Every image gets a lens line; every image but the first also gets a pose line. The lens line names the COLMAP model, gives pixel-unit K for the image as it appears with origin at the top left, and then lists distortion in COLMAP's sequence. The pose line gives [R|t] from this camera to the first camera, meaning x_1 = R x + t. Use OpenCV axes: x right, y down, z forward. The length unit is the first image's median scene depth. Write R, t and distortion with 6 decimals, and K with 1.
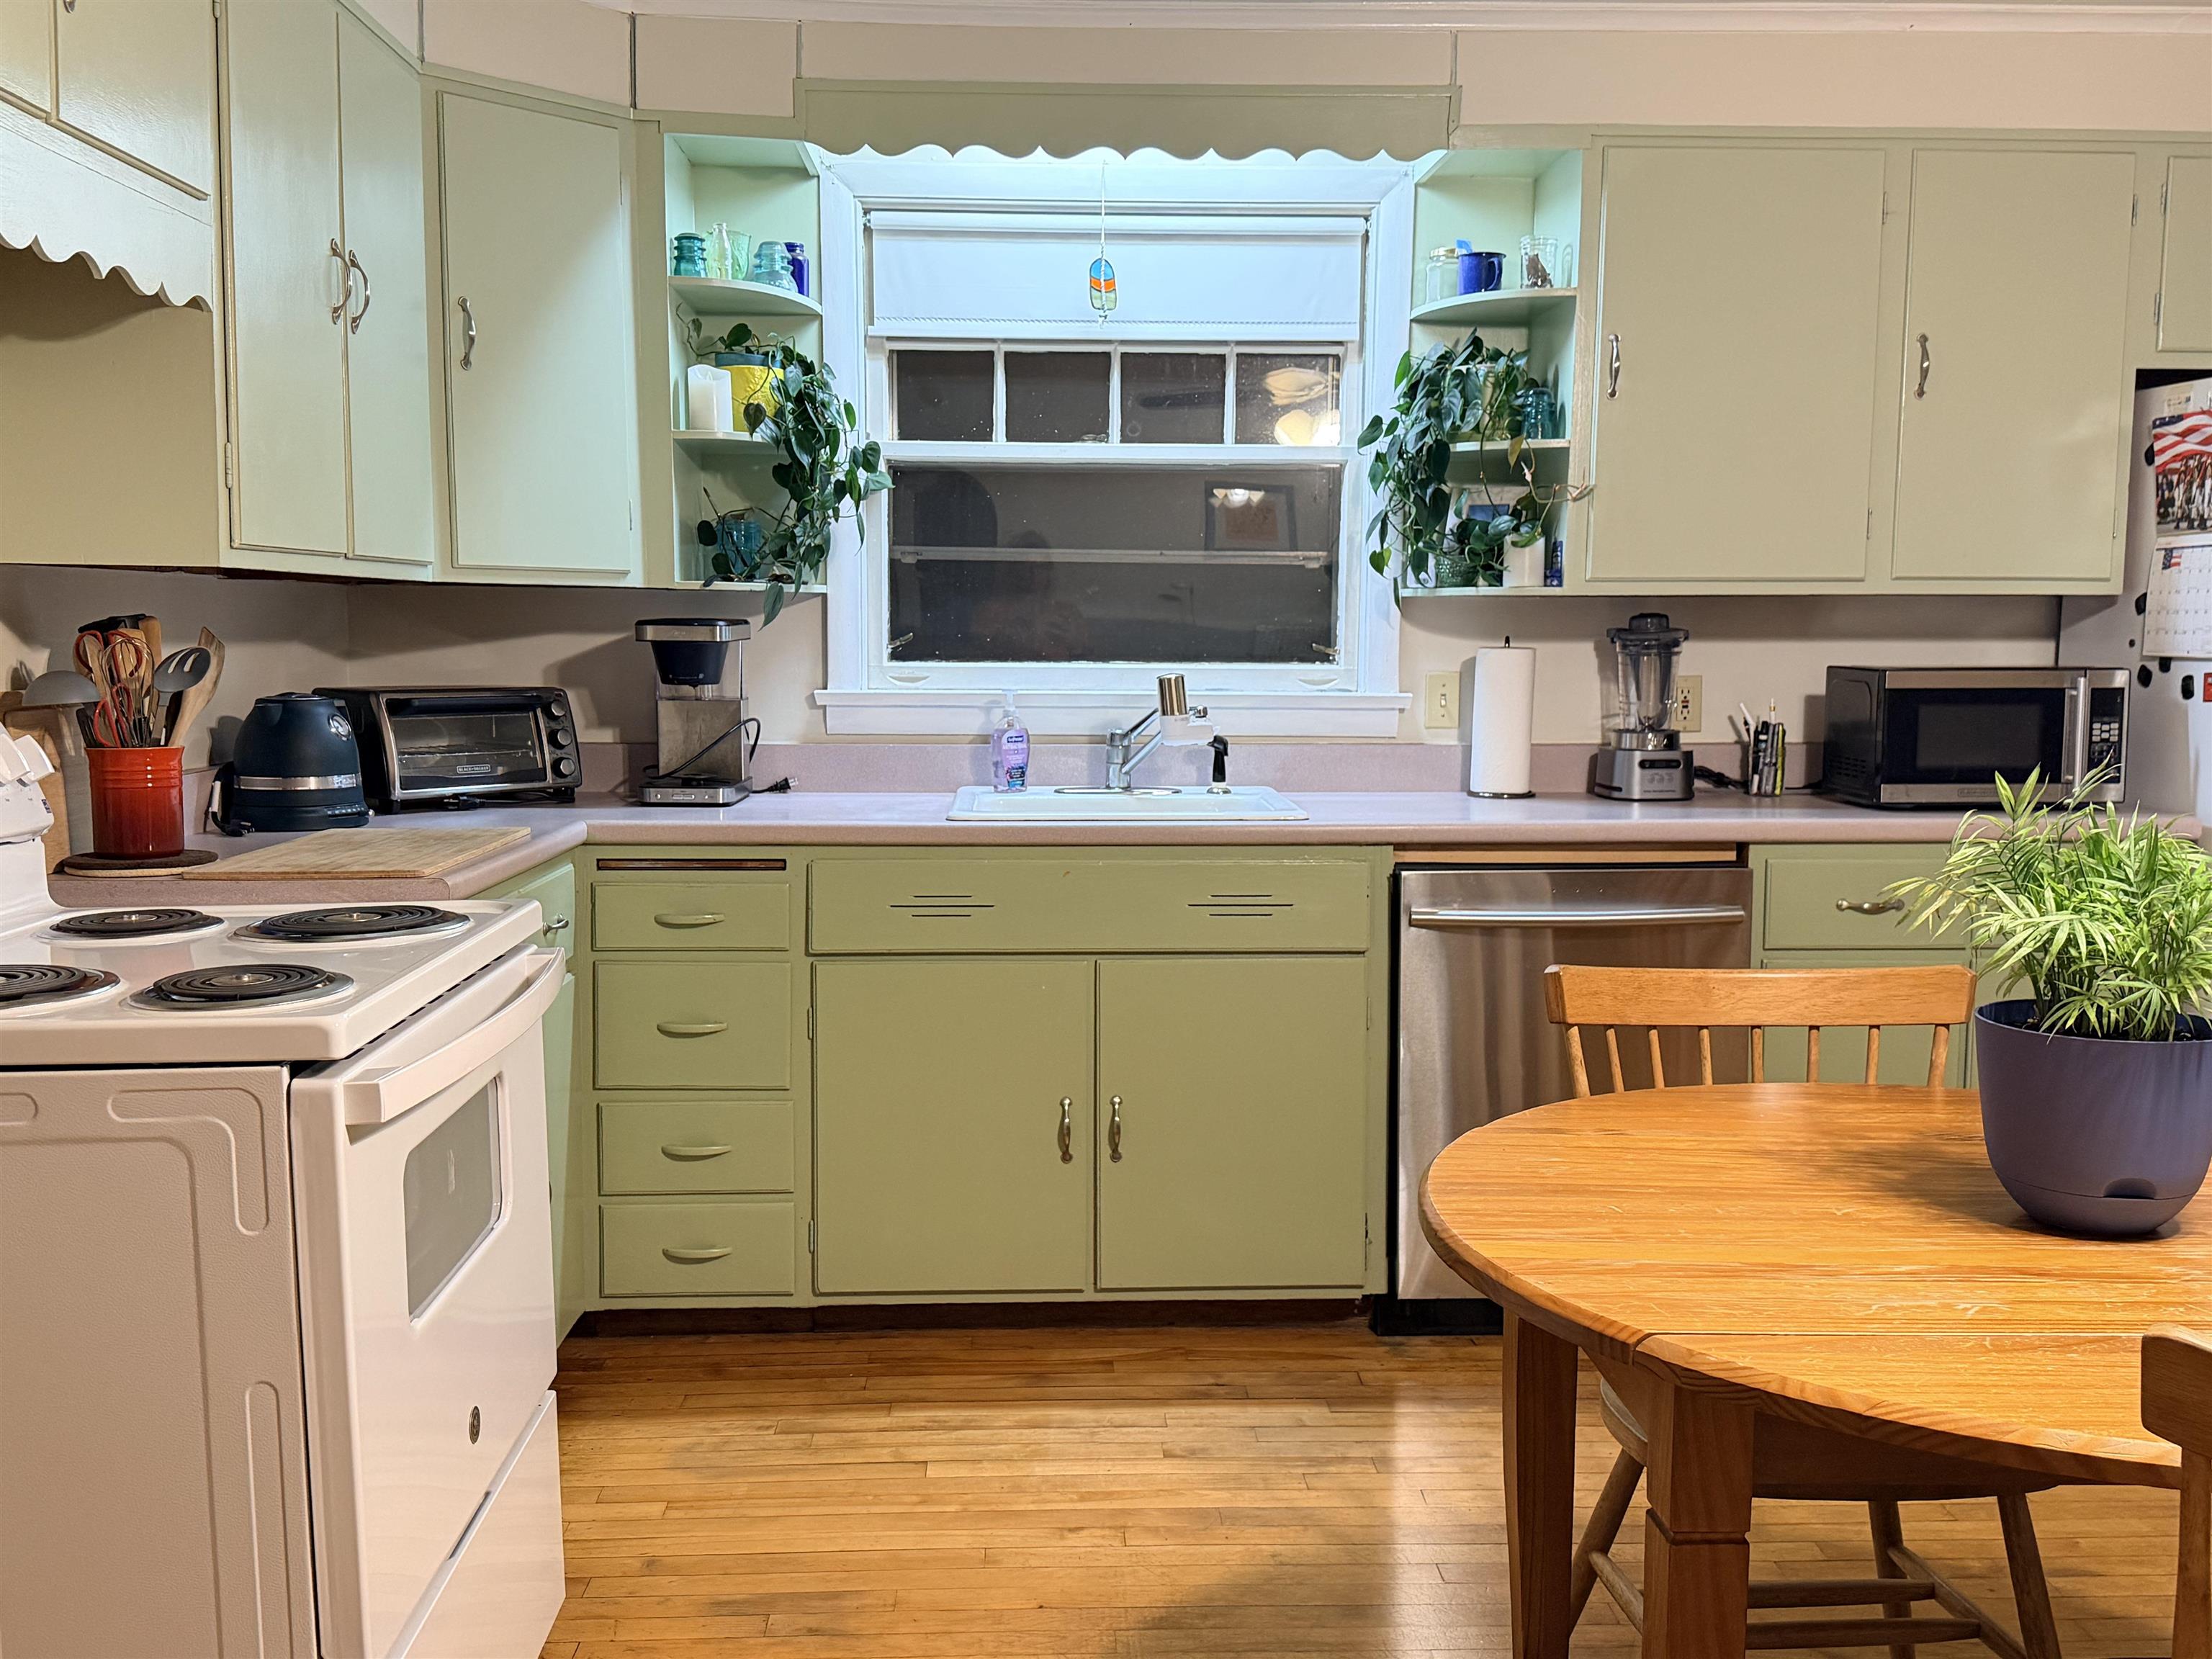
lens RADIAL K [[2034.5, 0, 1106.0], [0, 2034.5, 829.5], [0, 0, 1]] dist [0.215646, -0.487295]
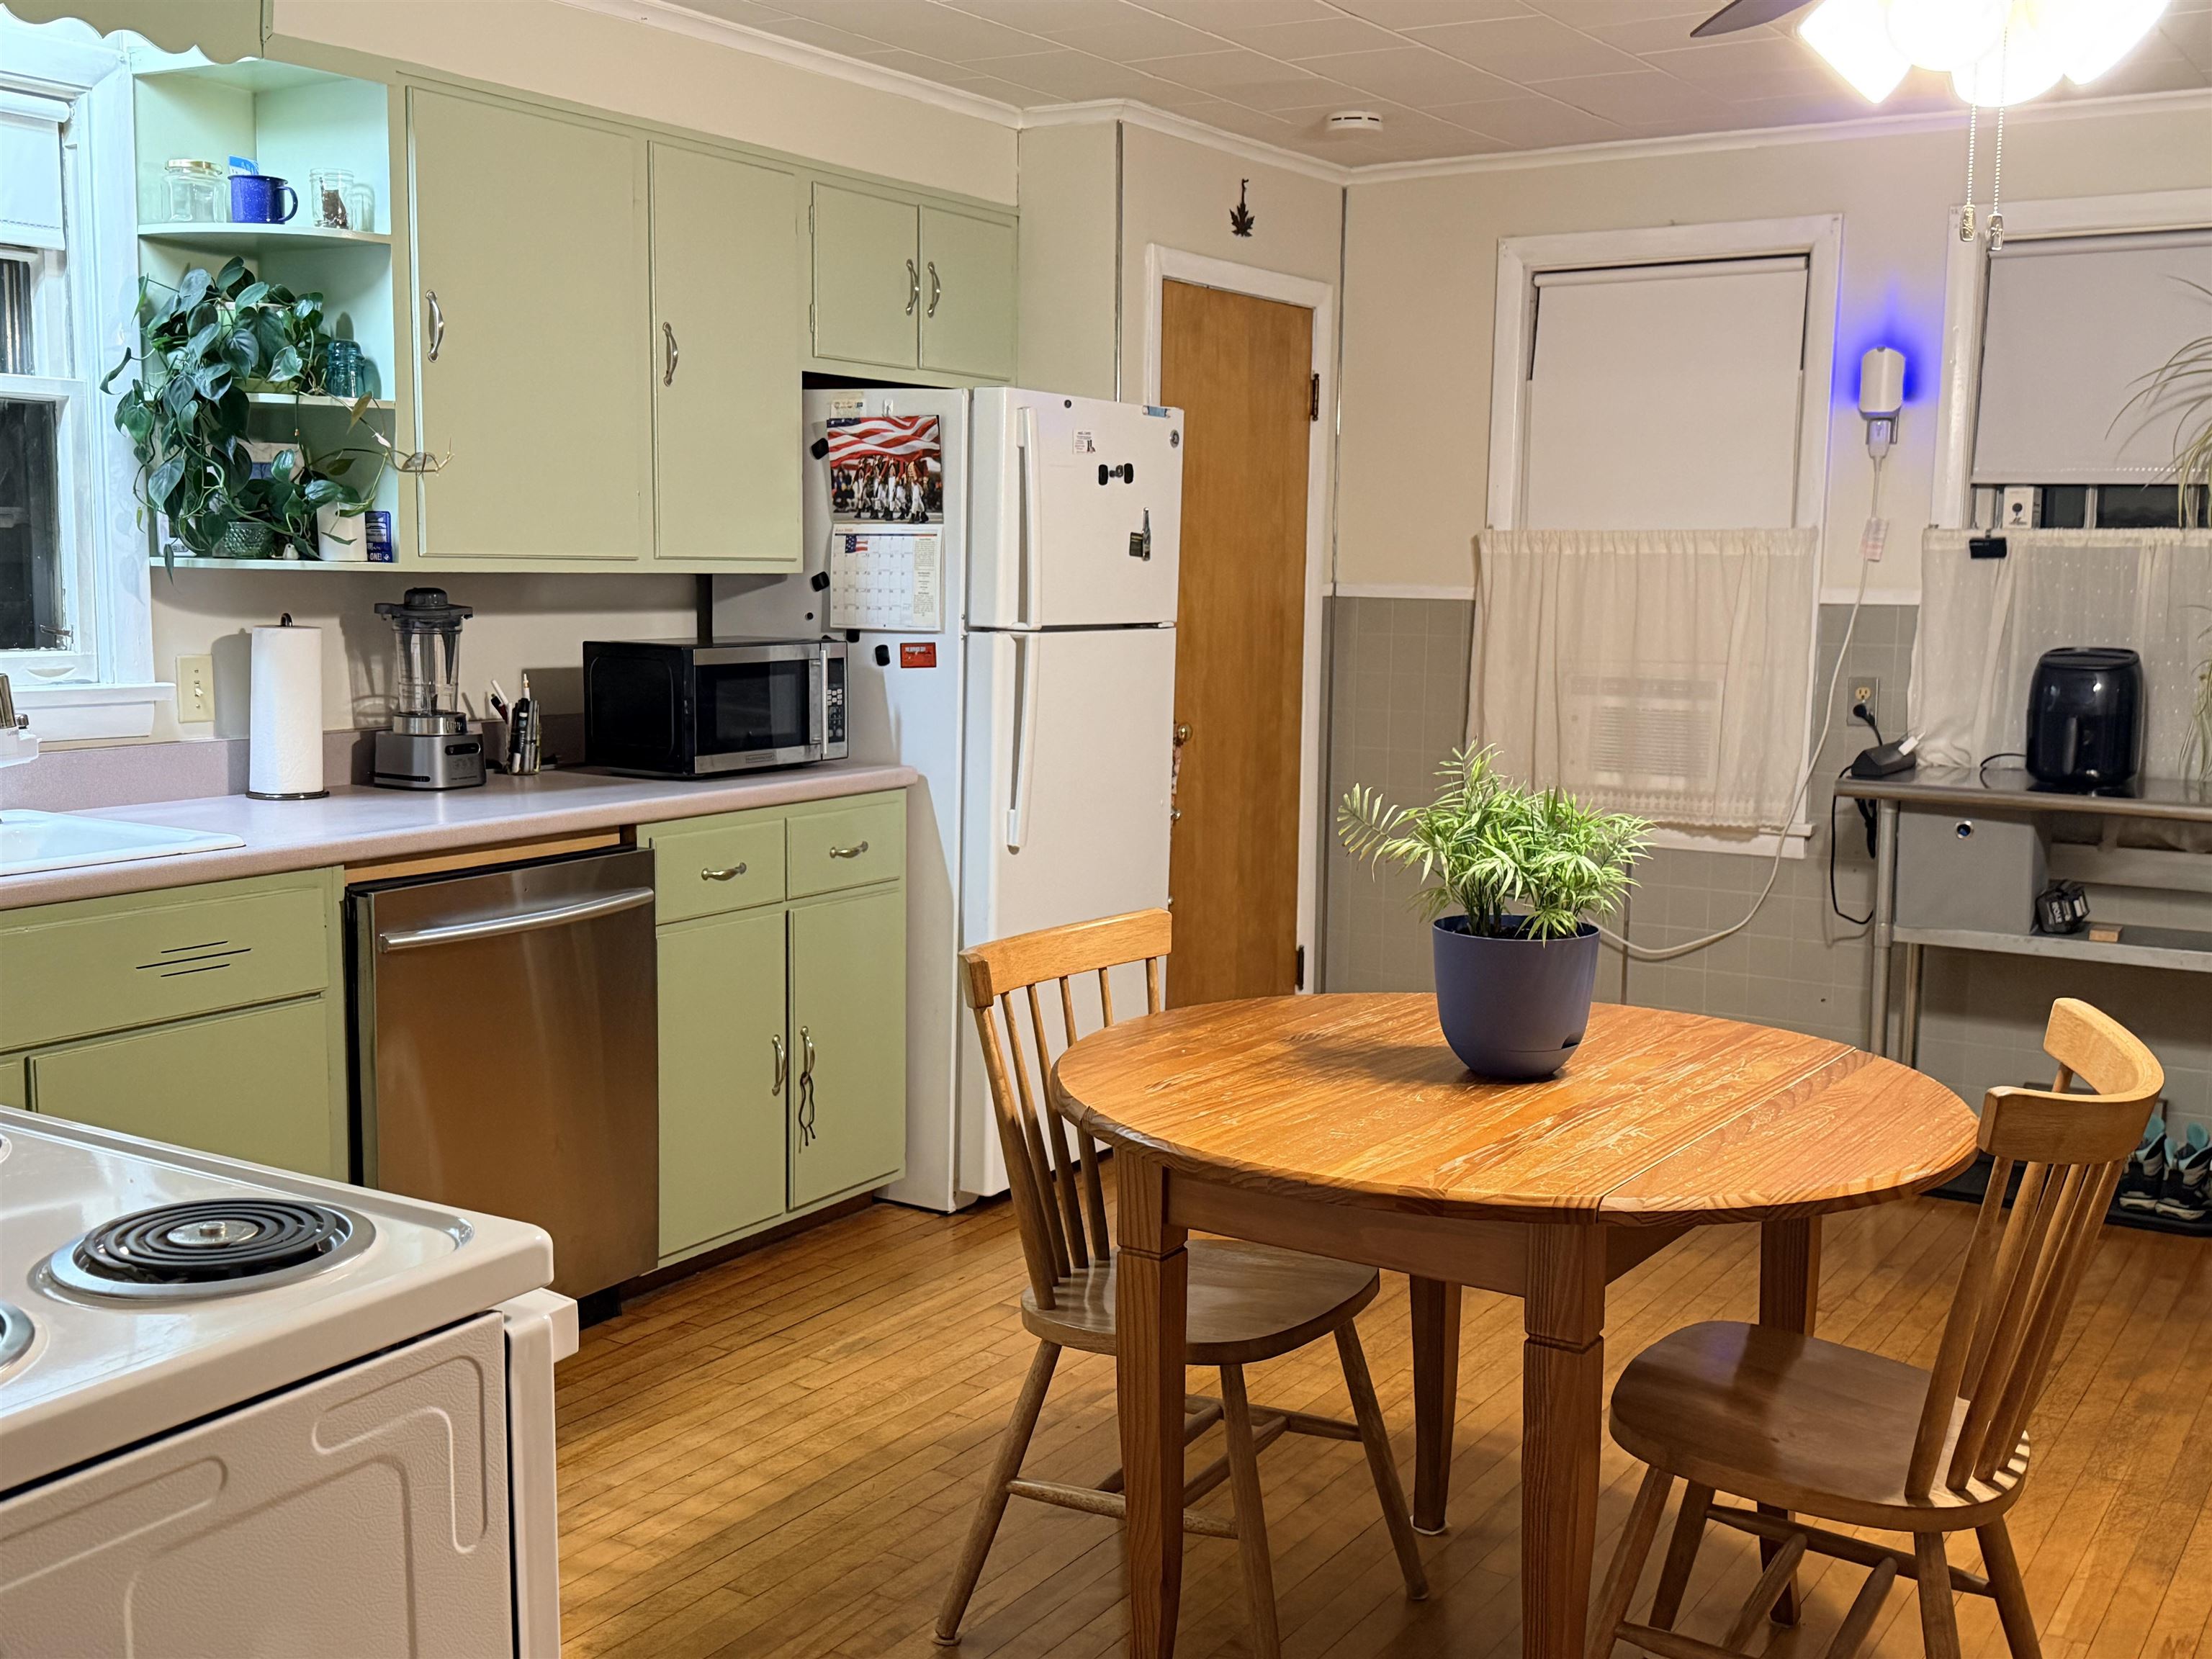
lens RADIAL K [[2261.9, 0, 1106.0], [0, 2261.9, 829.5], [0, 0, 1]] dist [0.186194, -0.367123]
pose [[0.567411, -0.097692, 0.817619, -0.437300], [0.072055, 0.995019, 0.068883, -0.047269], [-0.820276, 0.019828, 0.571624, 0.160577]]
